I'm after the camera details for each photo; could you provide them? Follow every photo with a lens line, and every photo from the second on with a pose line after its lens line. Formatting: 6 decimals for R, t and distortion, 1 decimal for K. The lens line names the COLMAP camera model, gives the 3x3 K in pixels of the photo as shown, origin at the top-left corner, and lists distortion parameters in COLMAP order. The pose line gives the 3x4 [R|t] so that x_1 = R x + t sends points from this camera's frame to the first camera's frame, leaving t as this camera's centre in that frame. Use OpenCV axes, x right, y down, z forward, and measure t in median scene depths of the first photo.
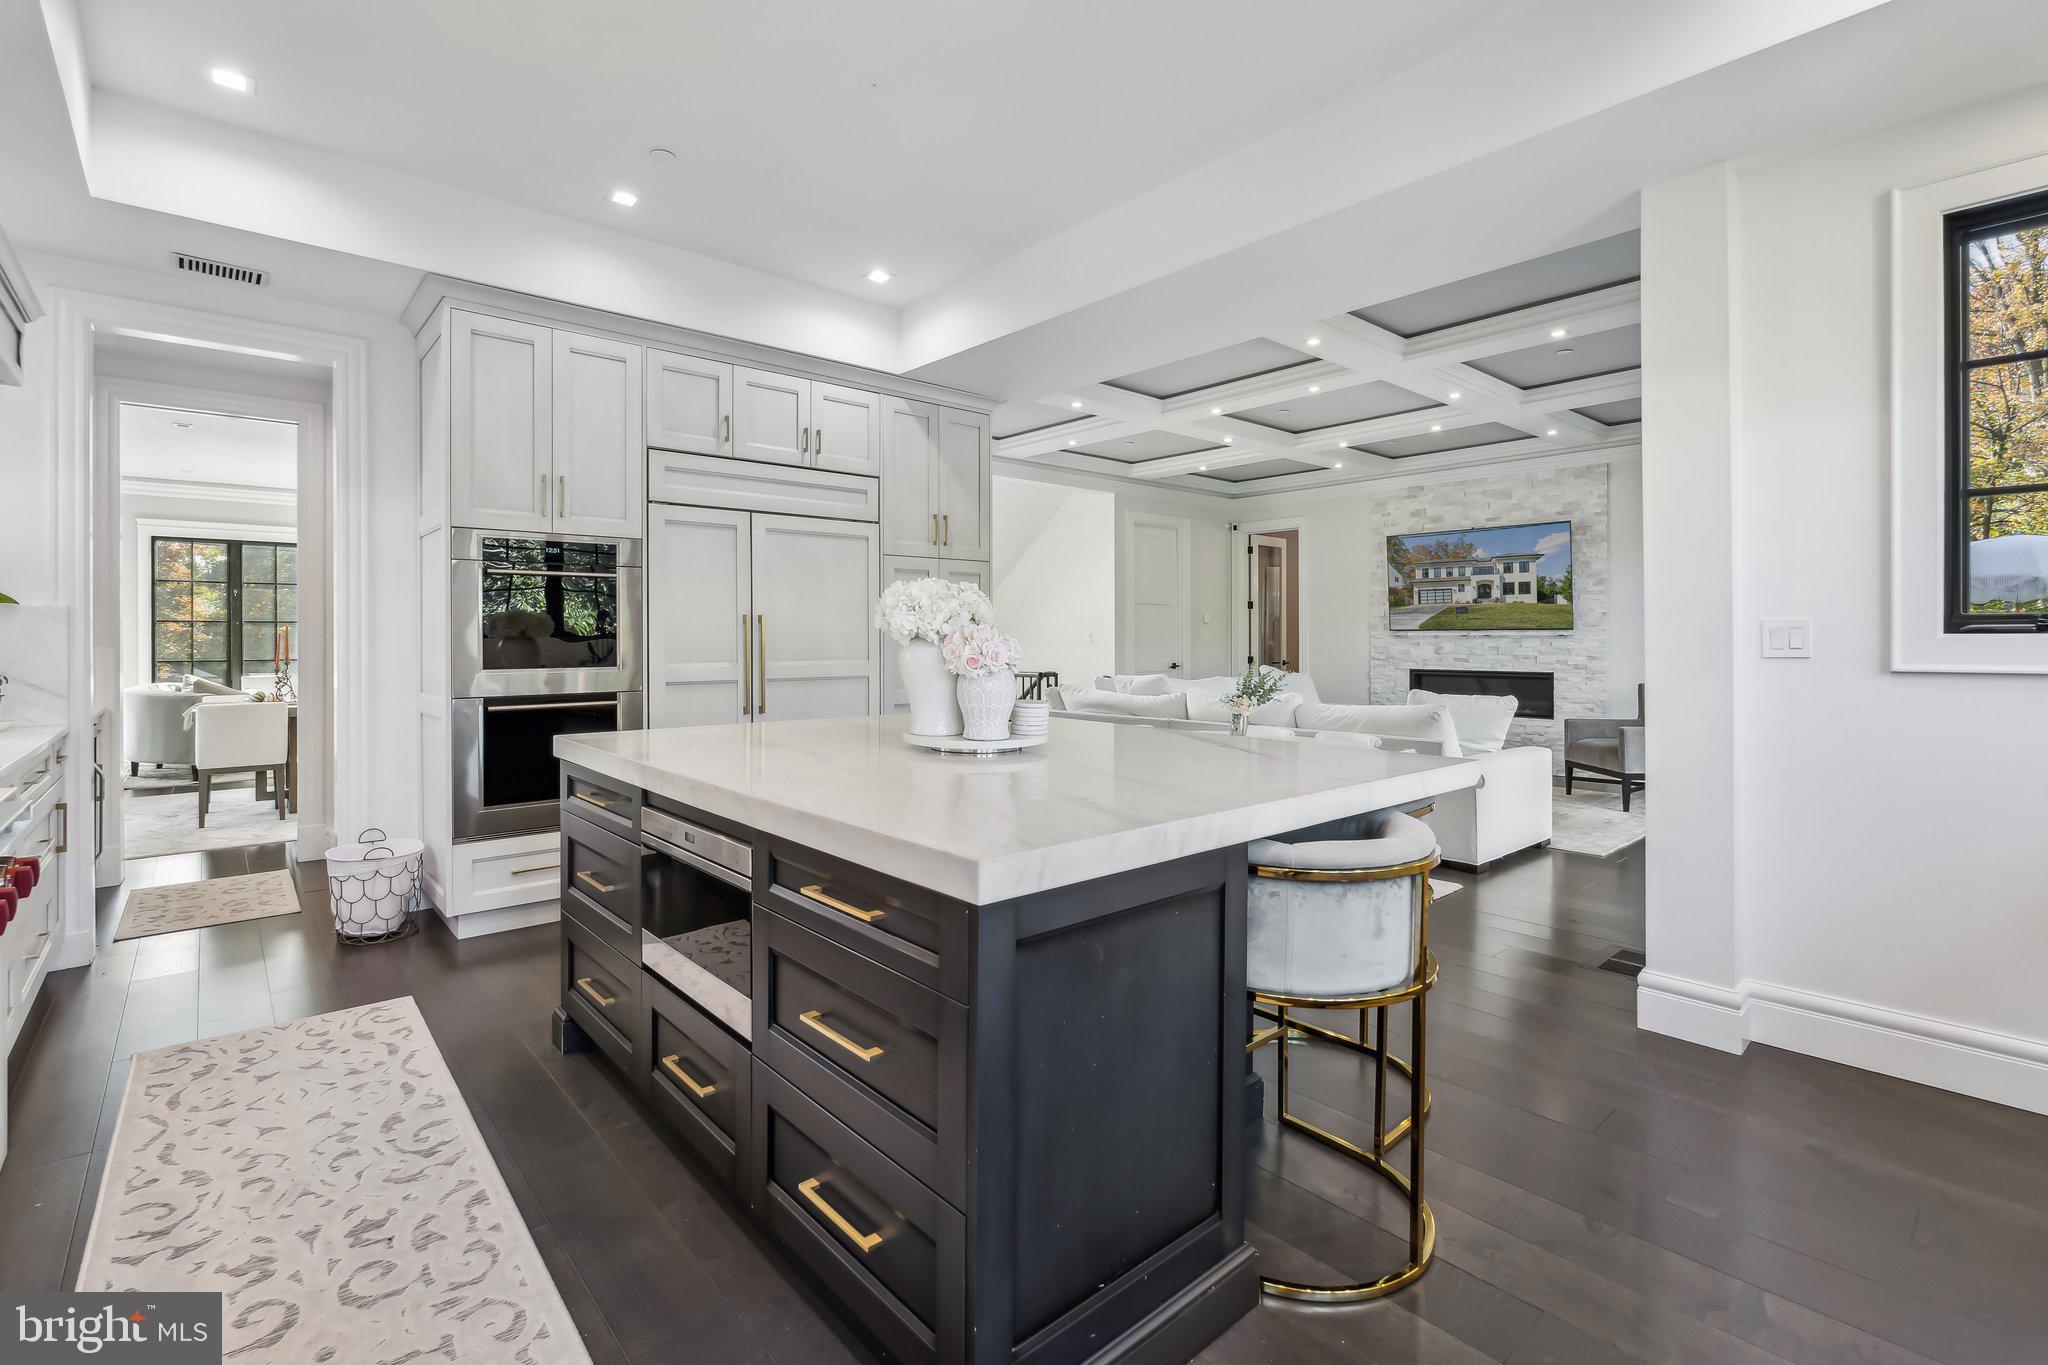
lens RADIAL K [[928.1, 0, 996.3], [0, 928.1, 644.8], [0, 0, 1]] dist [0.001330, 0.001055]
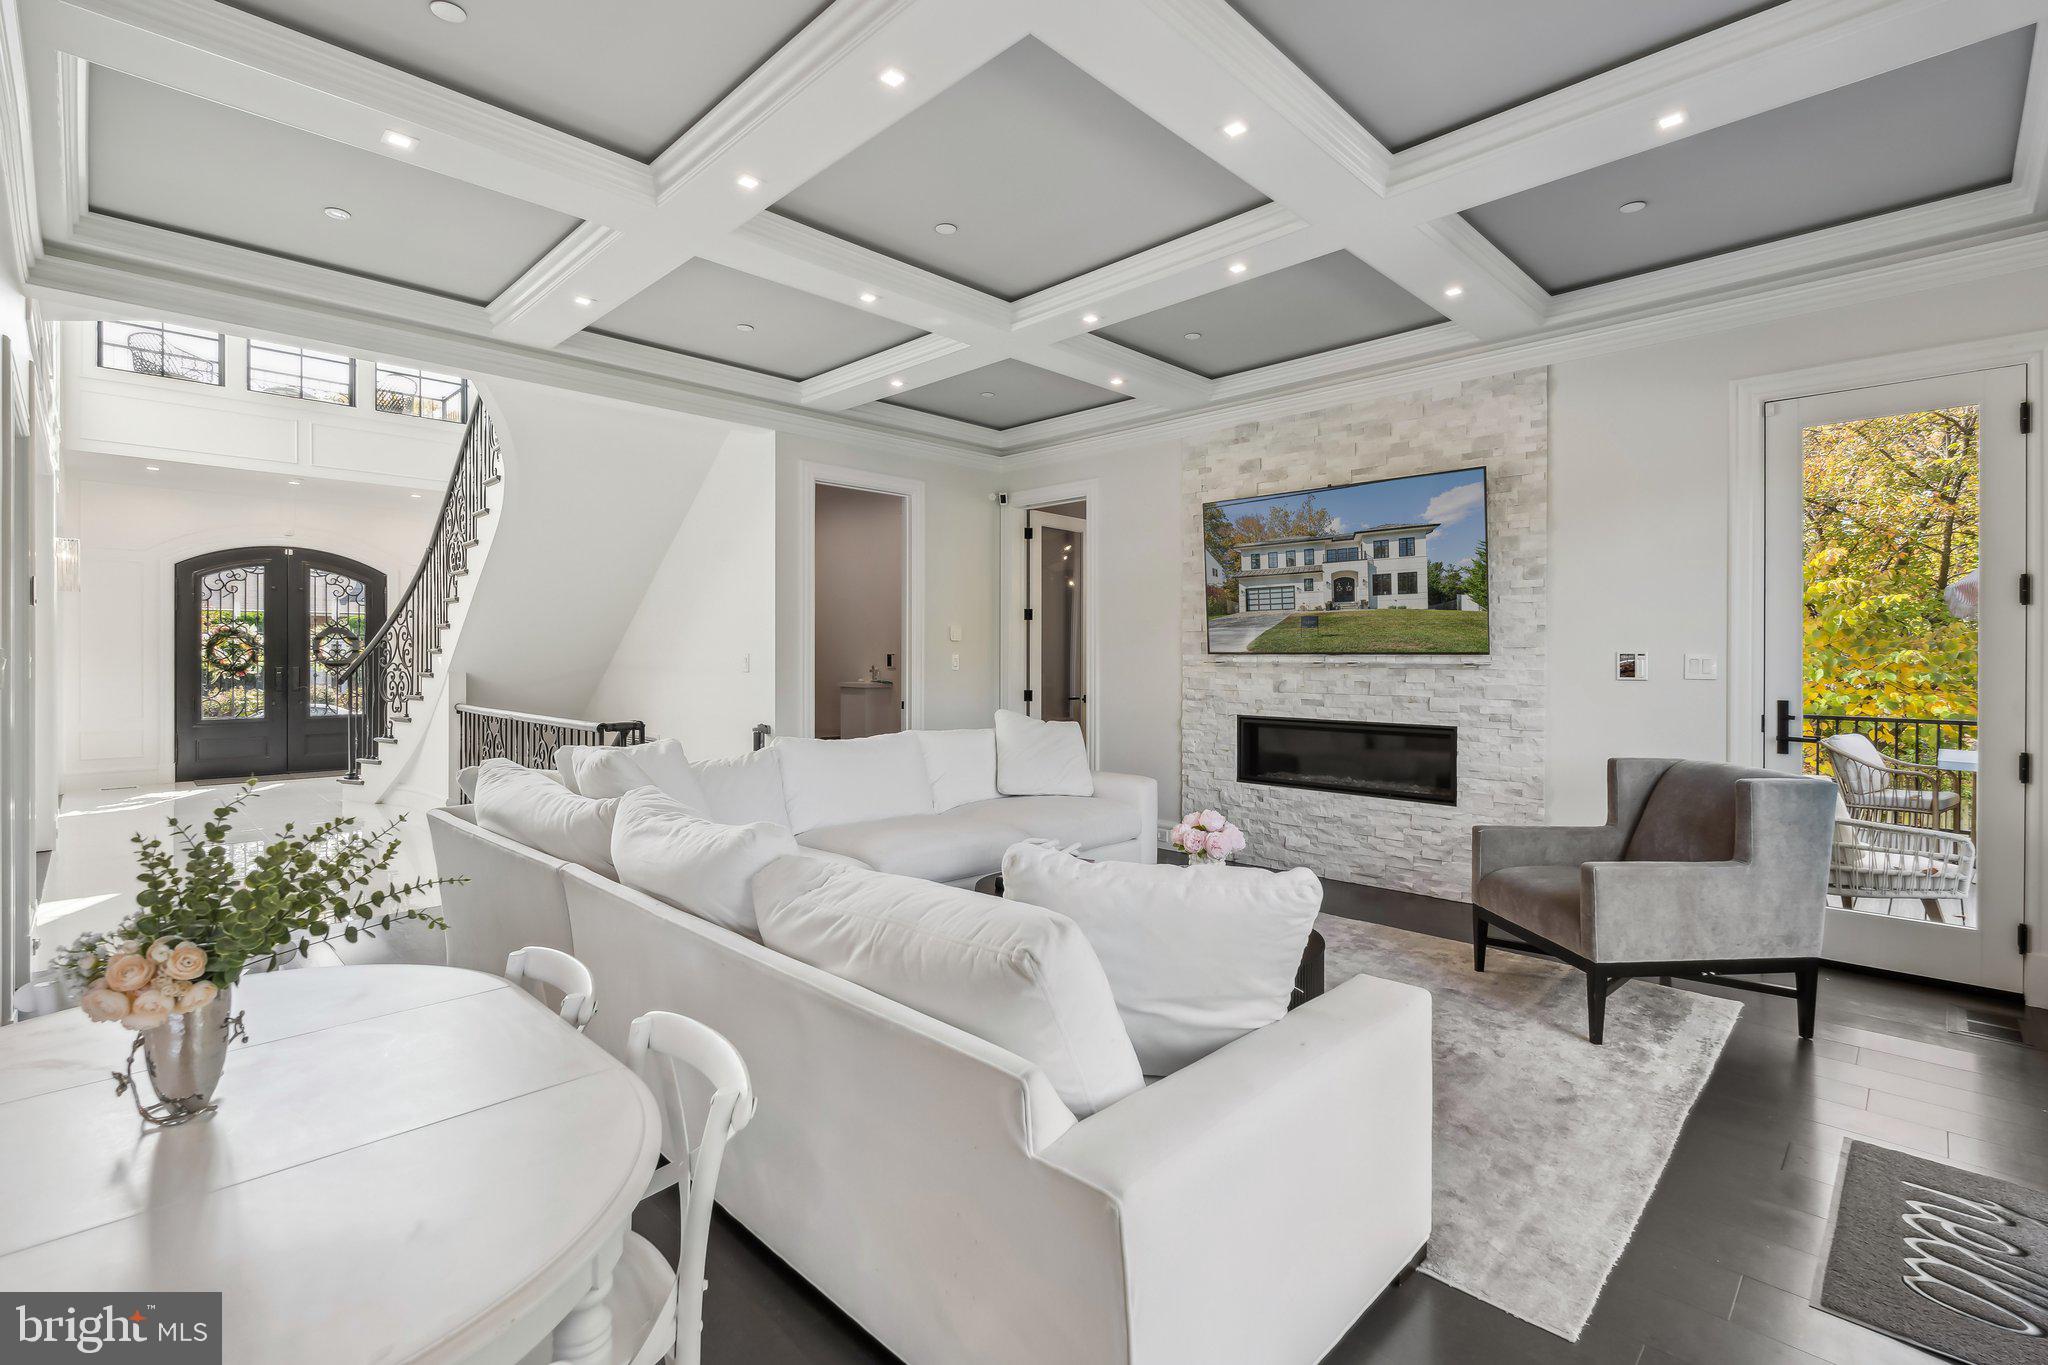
lens RADIAL K [[928.1, 0, 982.1], [0, 928.1, 664.9], [0, 0, 1]] dist [0.001330, 0.001055]
pose [[0.998252, 0.002442, 0.059053, 0.262863], [-0.002690, 0.999988, 0.004123, -0.011224], [-0.059042, -0.004274, 0.998246, 0.426324]]
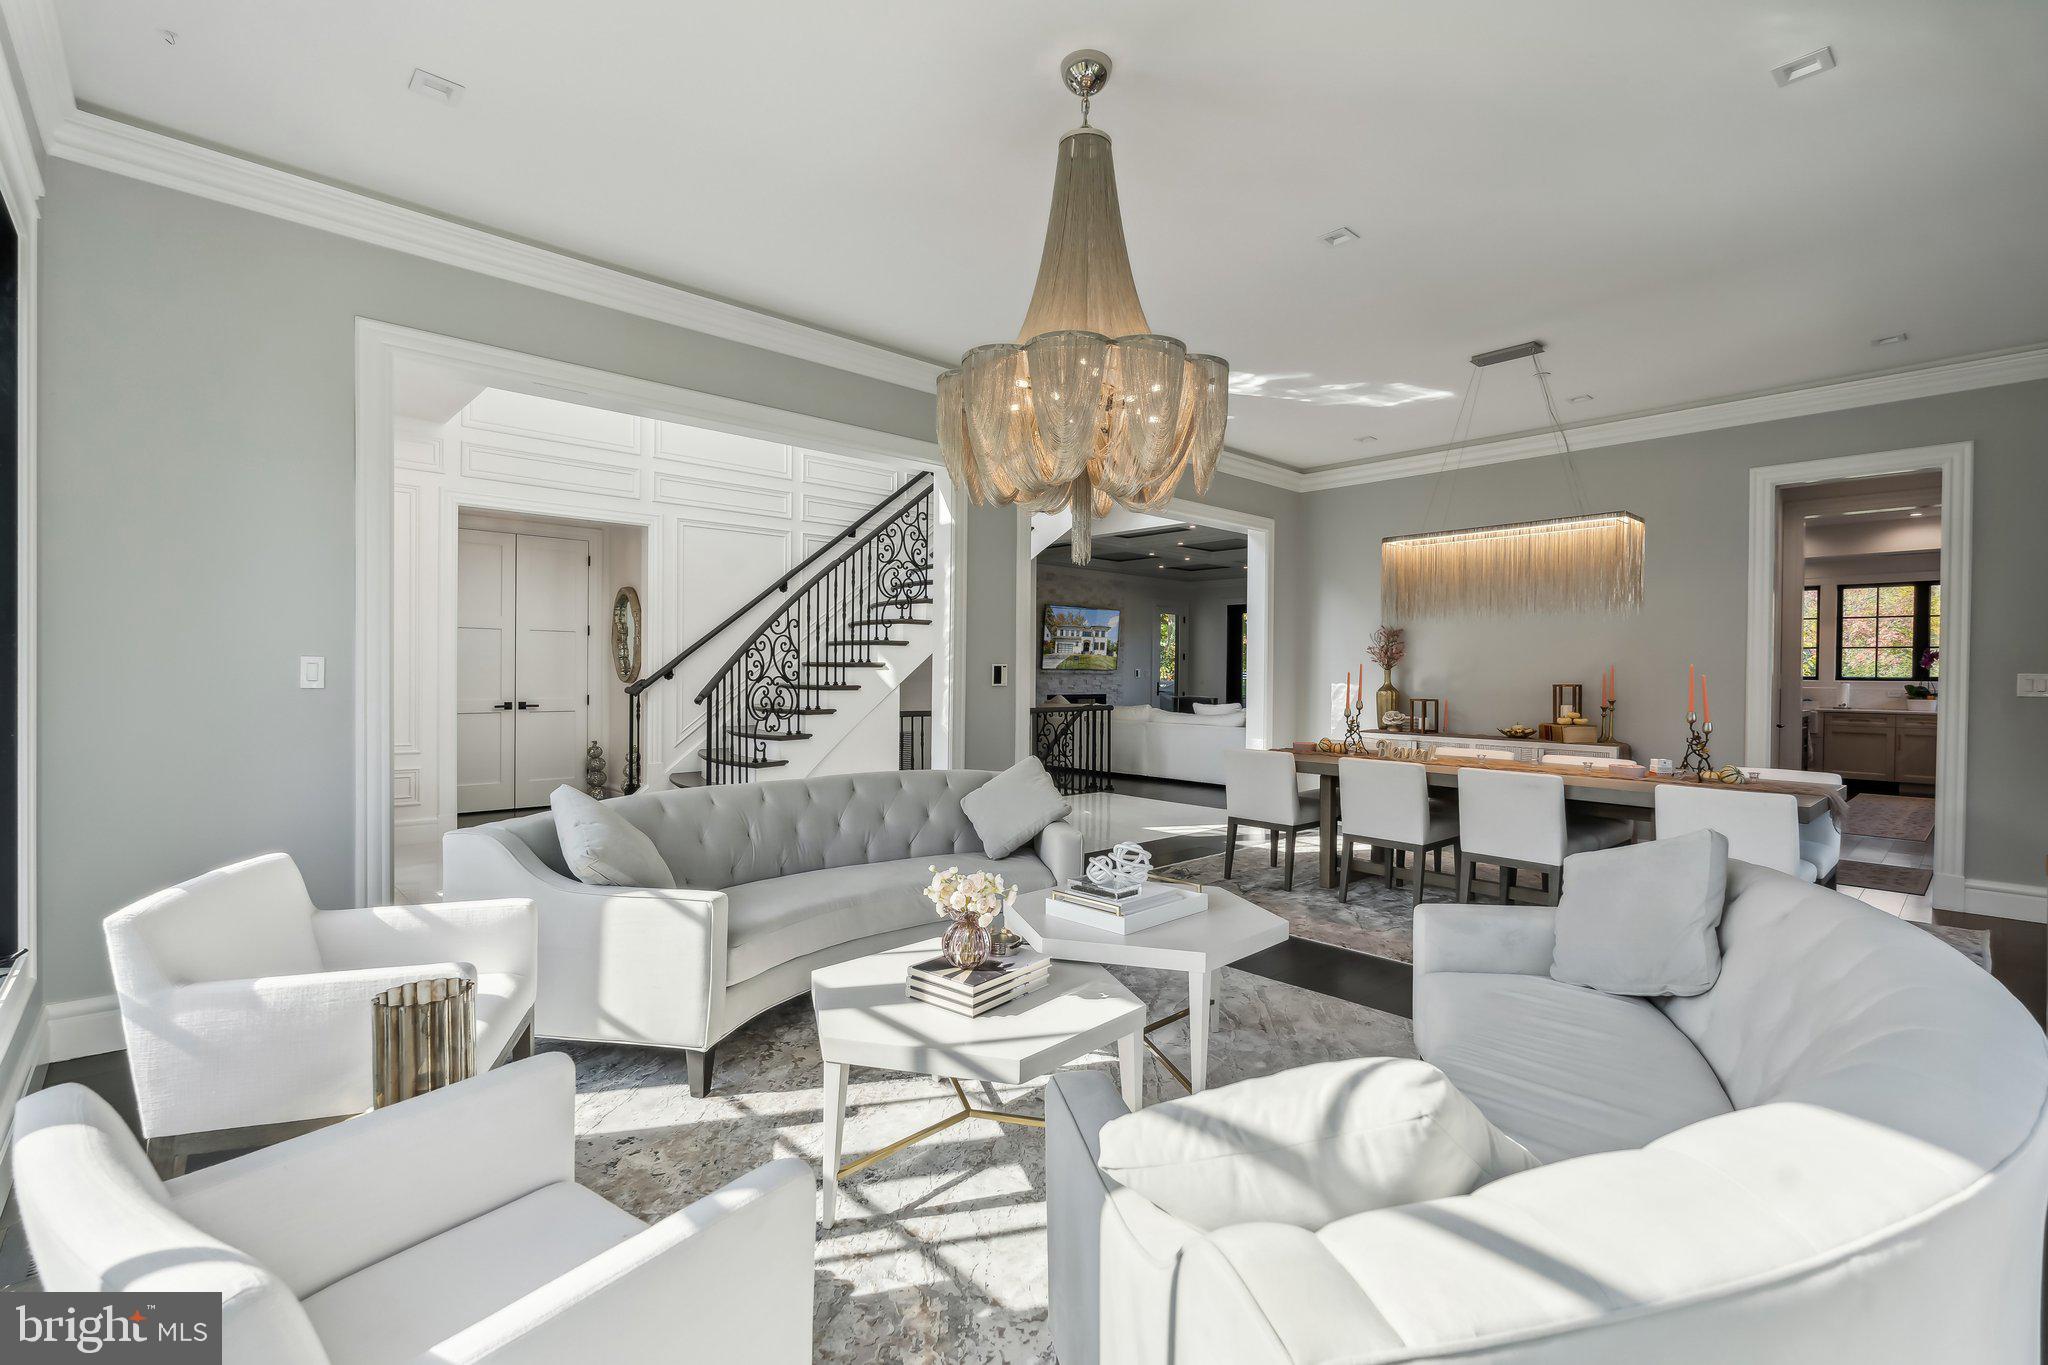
lens RADIAL K [[928.1, 0, 1019.4], [0, 928.1, 683.1], [0, 0, 1]] dist [0.001330, 0.001055]
pose [[-0.050609, -0.009770, 0.998671, -1.143074], [-0.000825, 0.999952, 0.009741, -0.010034], [-0.998718, -0.000331, -0.050615, 1.241912]]
